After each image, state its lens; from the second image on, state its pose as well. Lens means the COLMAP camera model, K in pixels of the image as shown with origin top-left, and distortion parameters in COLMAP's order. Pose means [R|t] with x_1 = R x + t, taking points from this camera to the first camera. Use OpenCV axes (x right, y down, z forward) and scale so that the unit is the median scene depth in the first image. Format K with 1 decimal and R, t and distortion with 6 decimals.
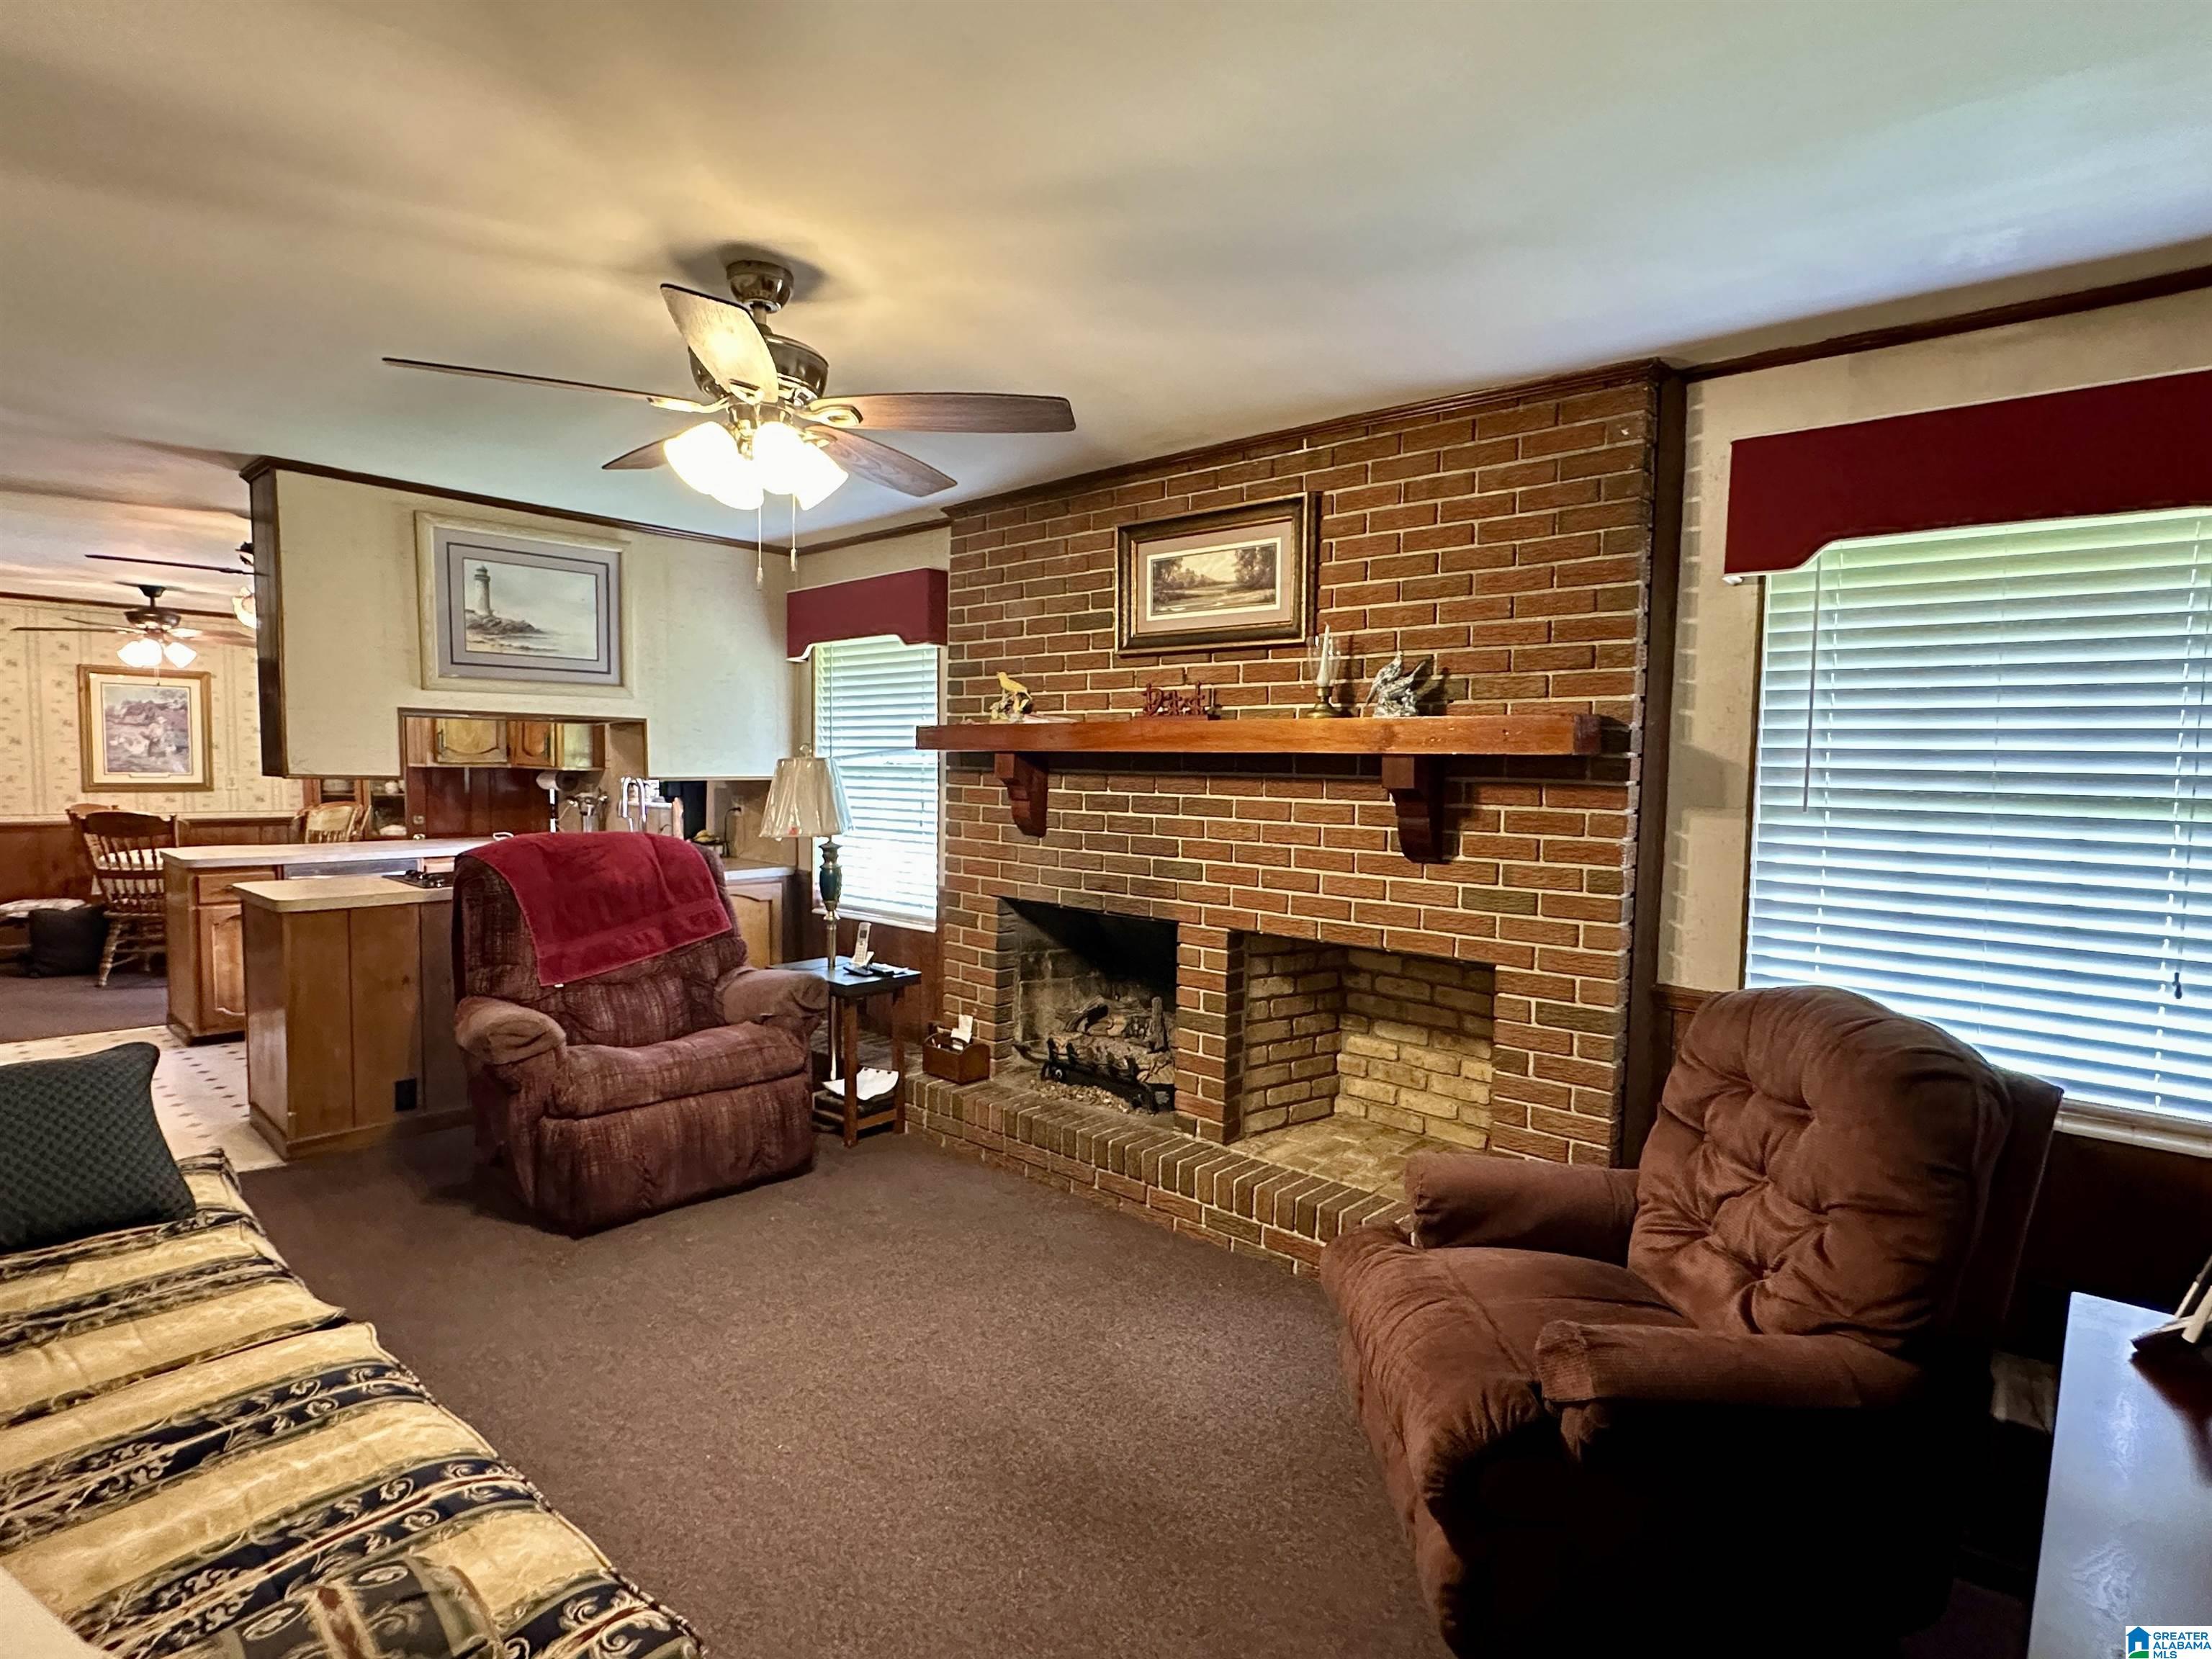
lens RADIAL K [[1111.5, 0, 1111.6], [0, 1111.5, 835.6], [0, 0, 1]] dist [-0.002287, -0.003102]
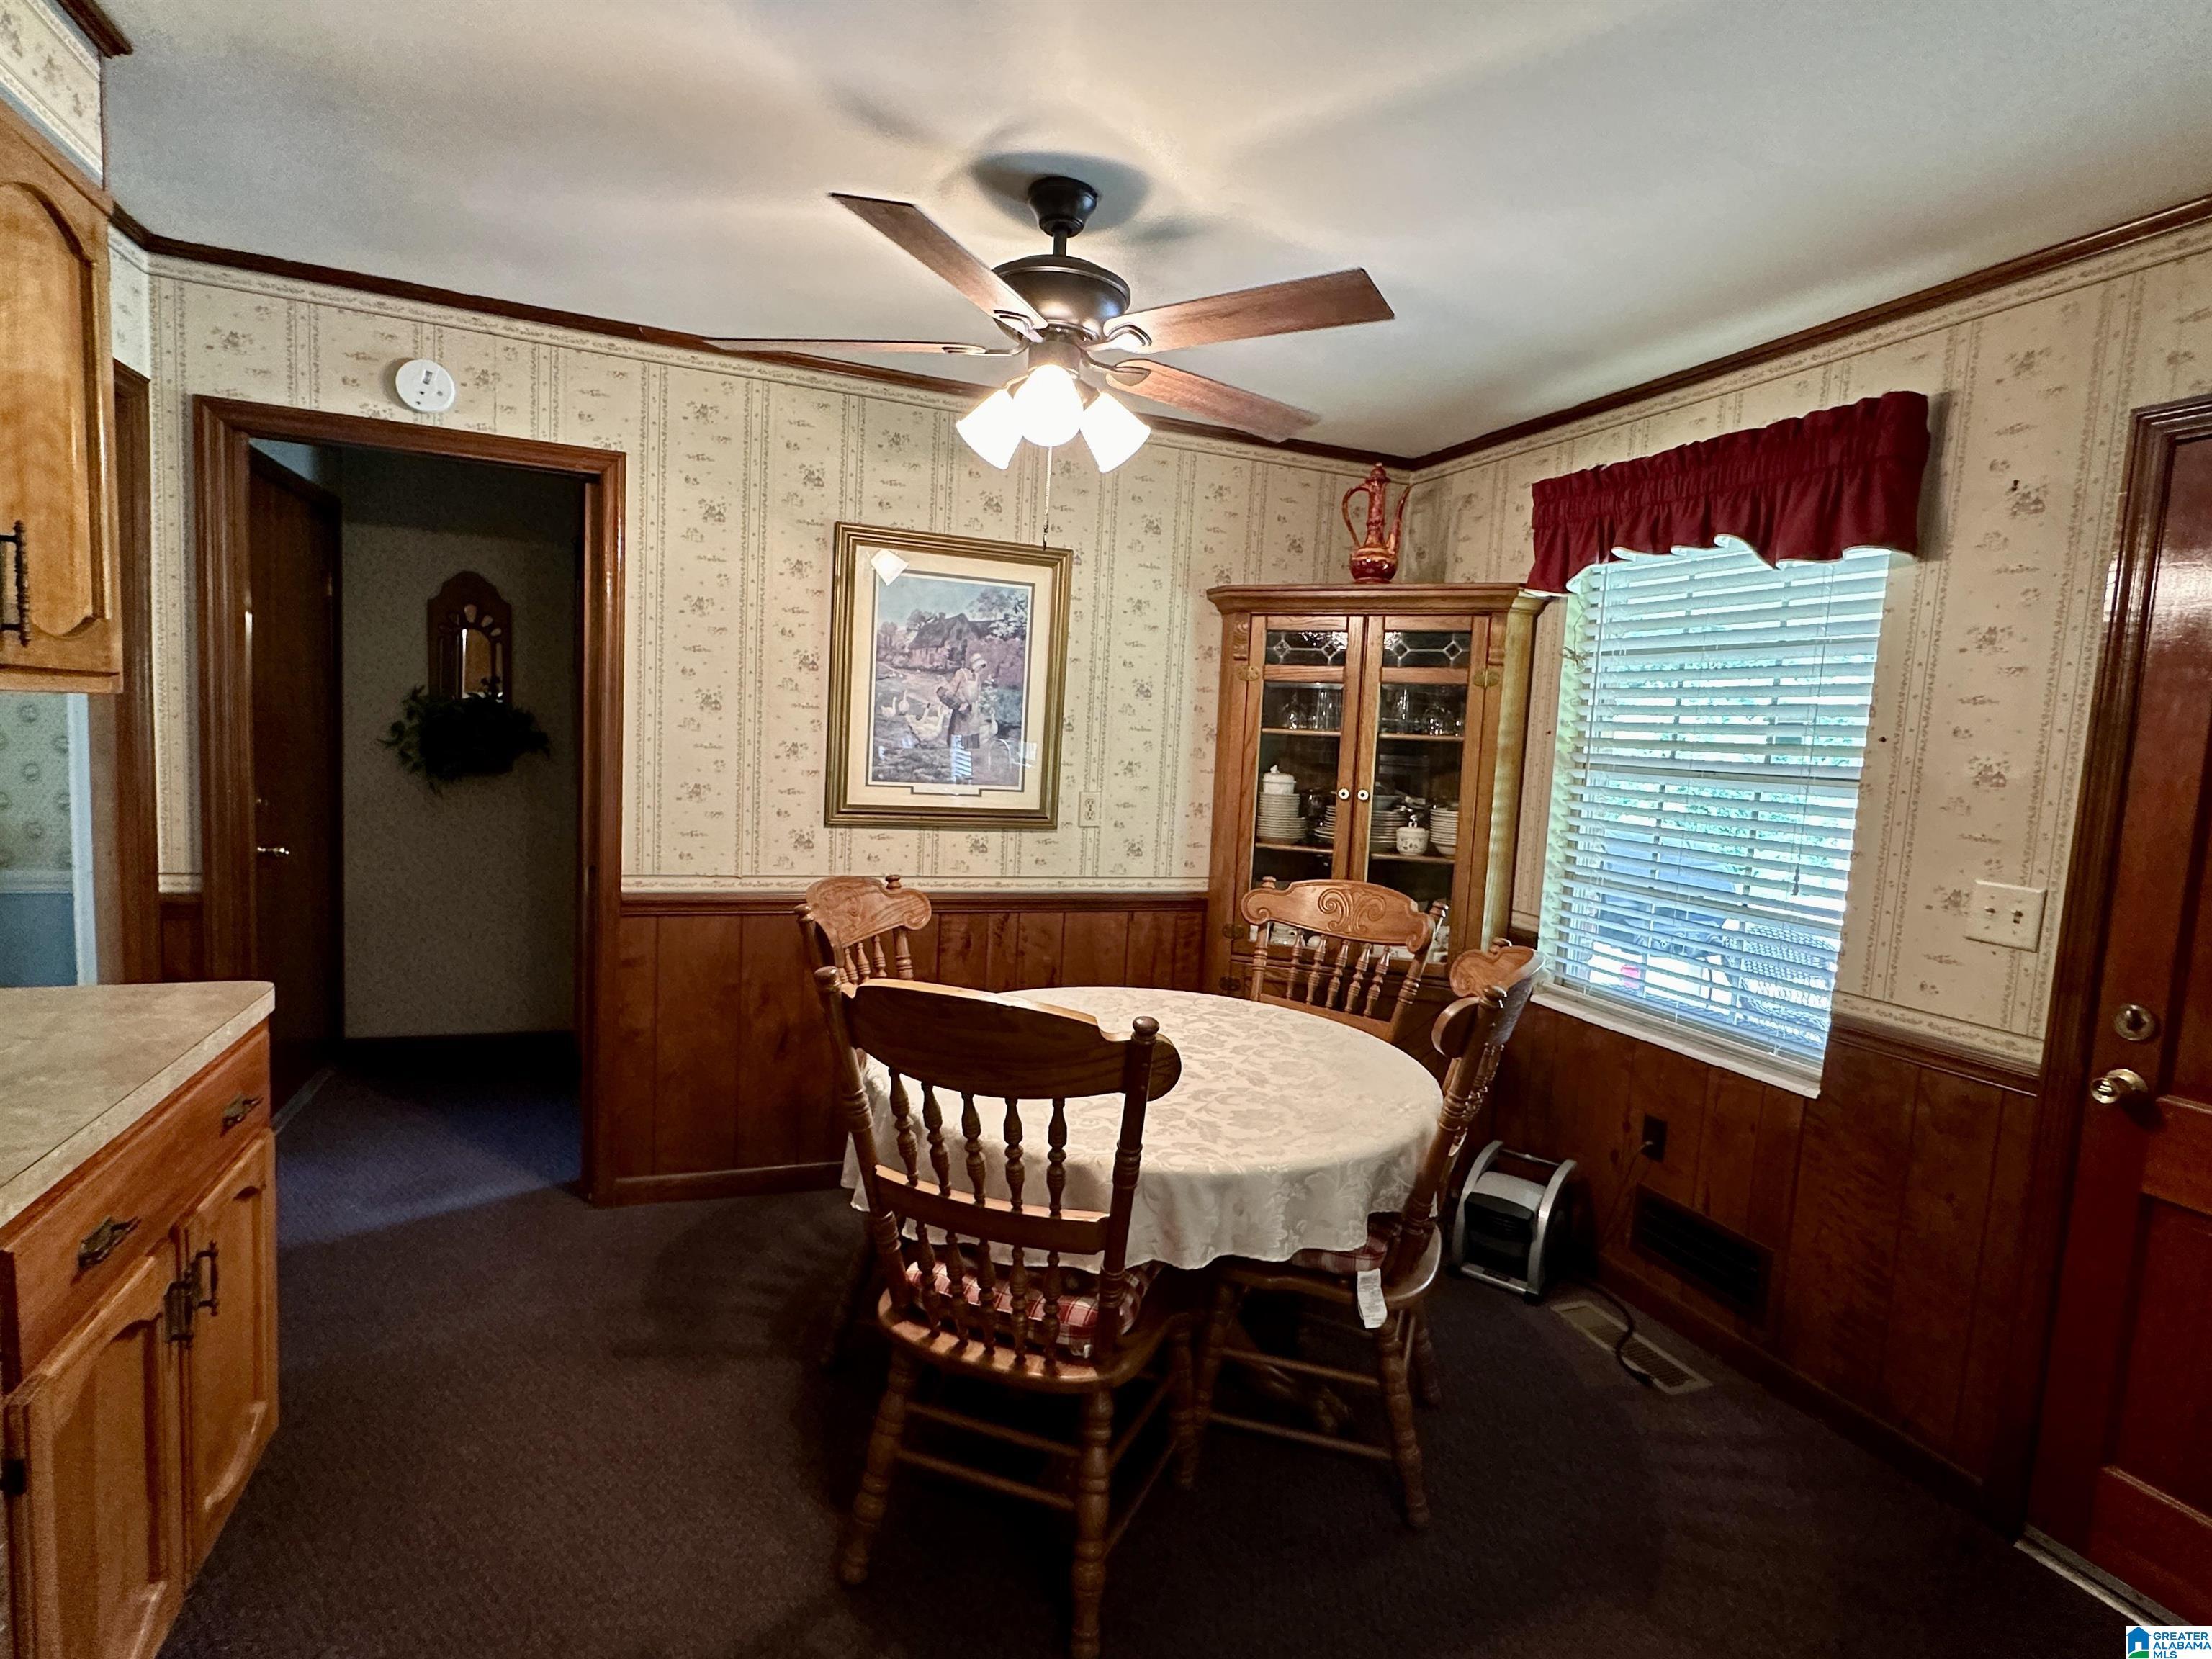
lens RADIAL K [[1103.6, 0, 1098.6], [0, 1103.6, 836.0], [0, 0, 1]] dist [-0.001571, -0.000136]
pose [[0.885969, 0.075557, -0.457548, -0.644869], [-0.069369, 0.997130, 0.030338, -0.055759], [0.458527, 0.004861, 0.888667, 0.673860]]
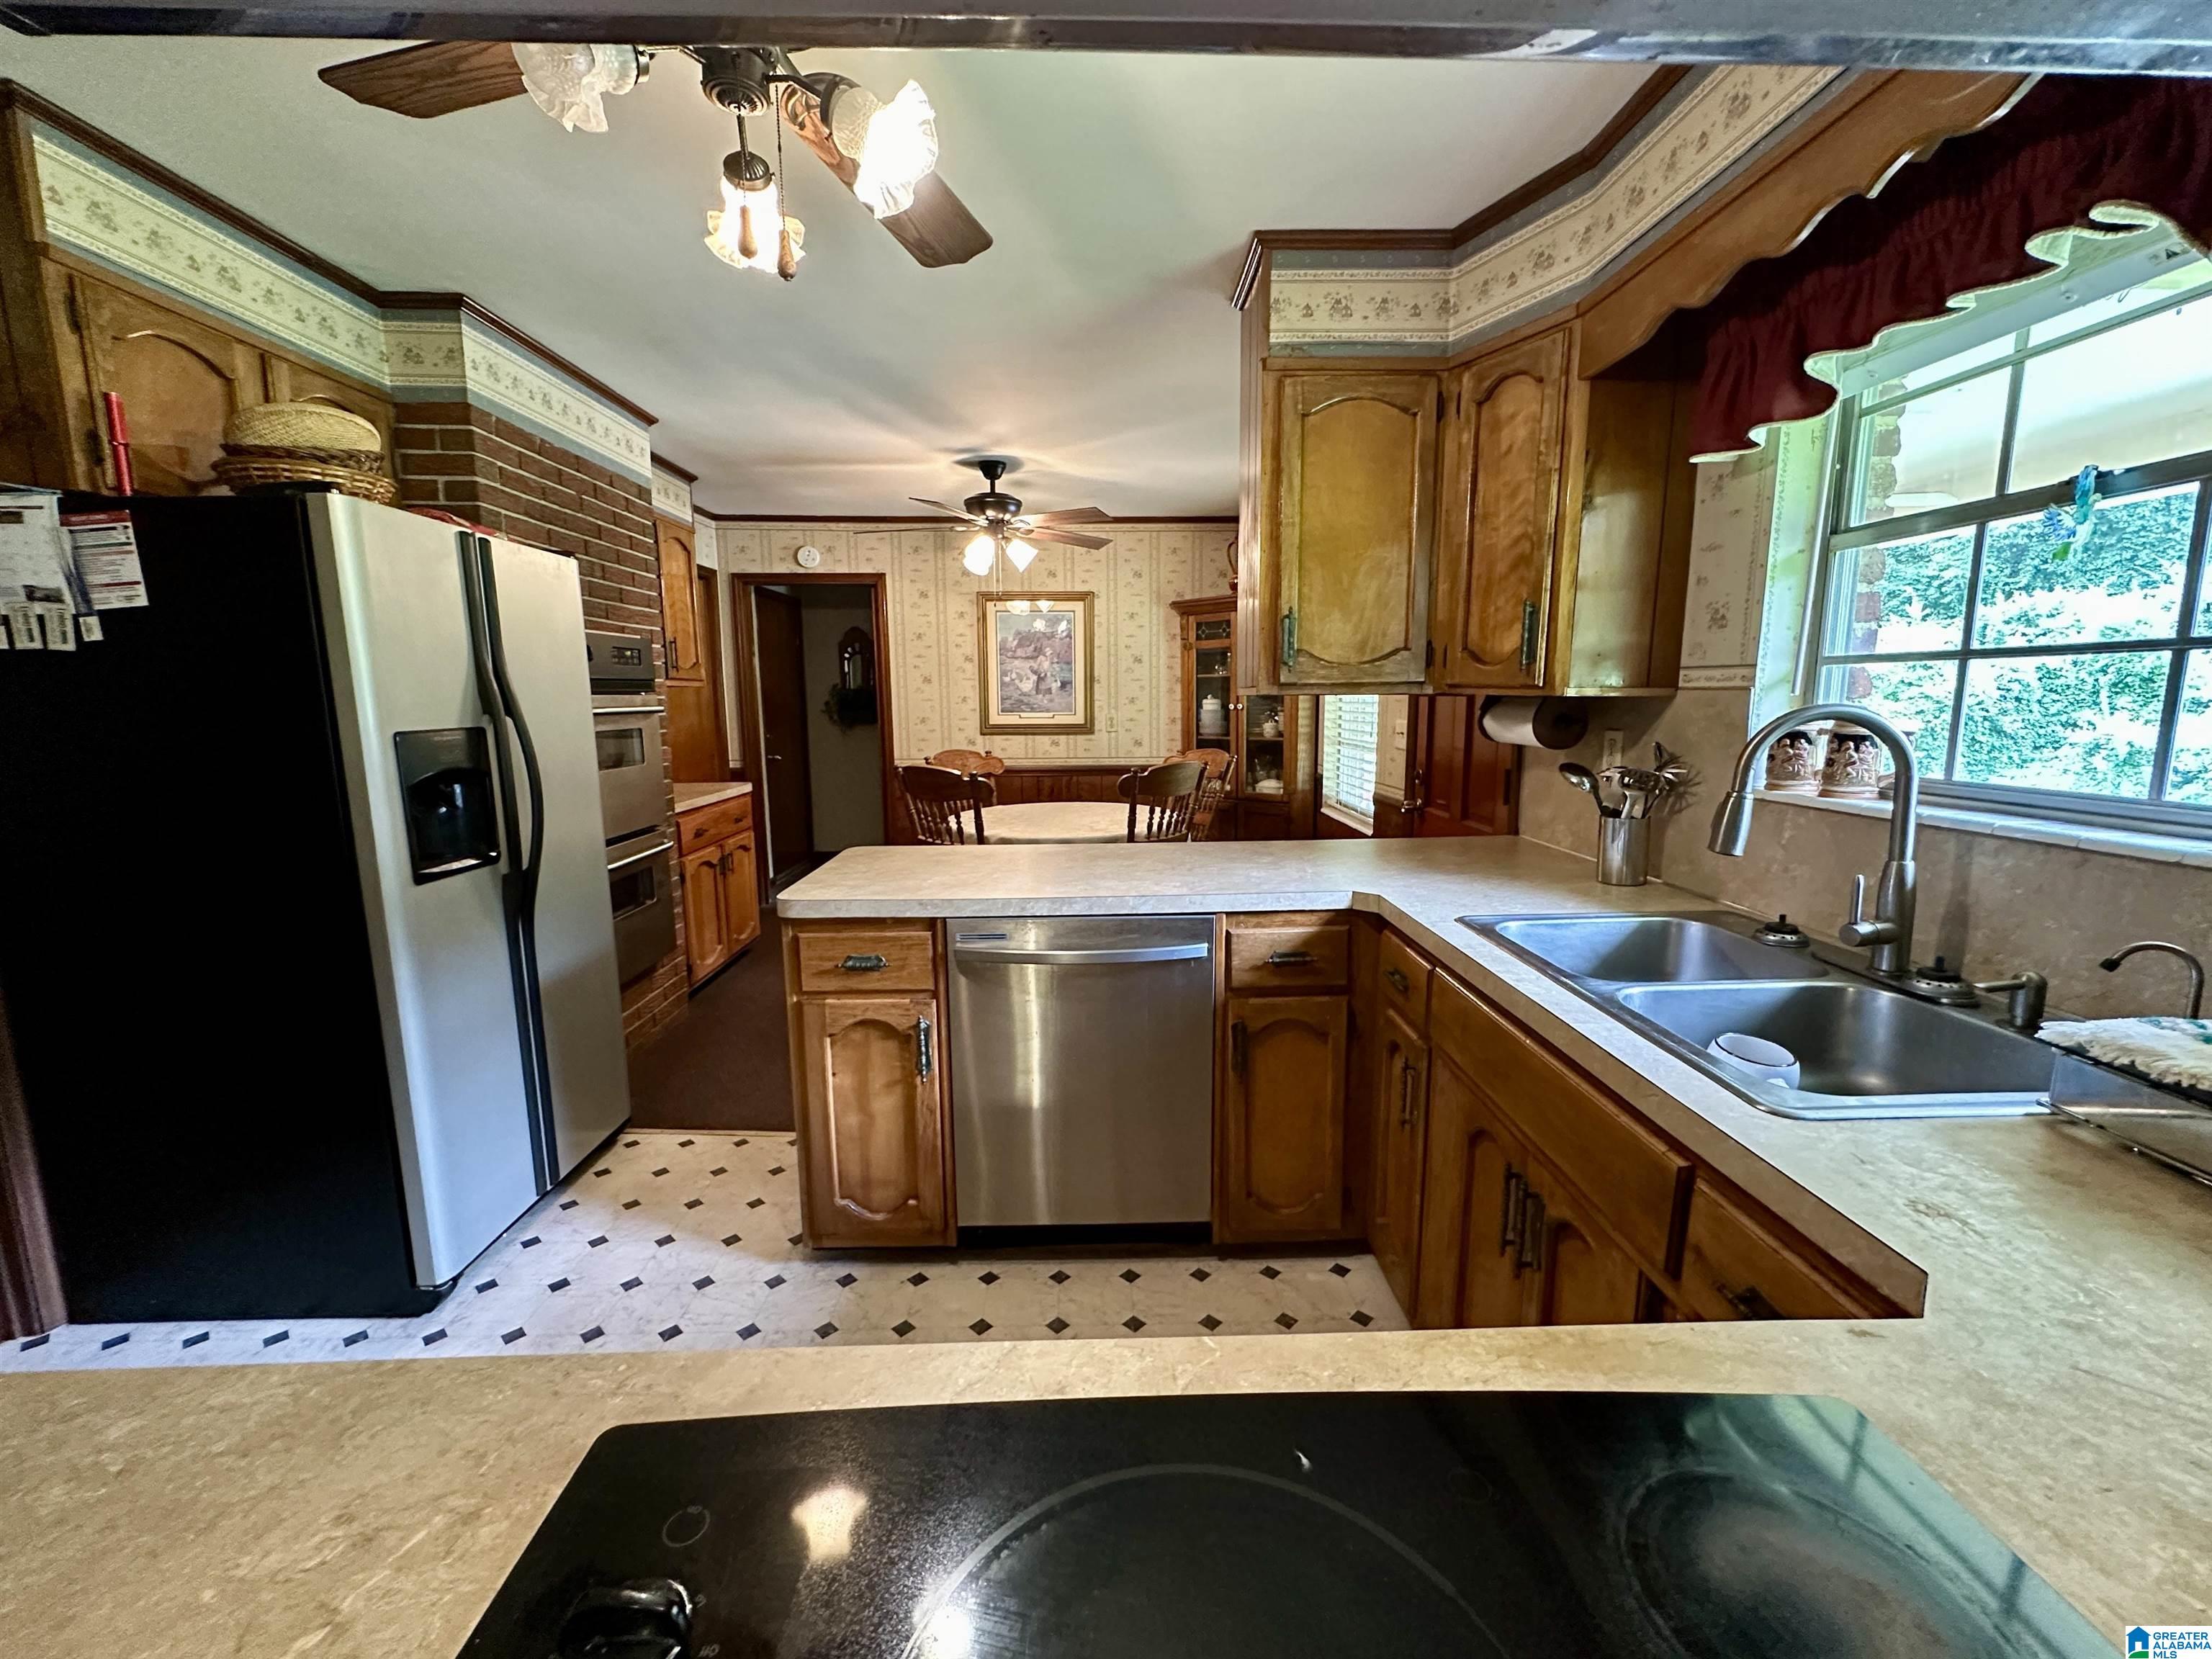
lens RADIAL K [[882.1, 0, 1101.7], [0, 882.1, 829.2], [0, 0, 1]] dist [-0.000677, 0.000228]
pose [[0.674153, 0.087738, -0.733362, -0.322529], [-0.029077, 0.995302, 0.092347, -0.031837], [0.738019, -0.040933, 0.673537, 0.582810]]
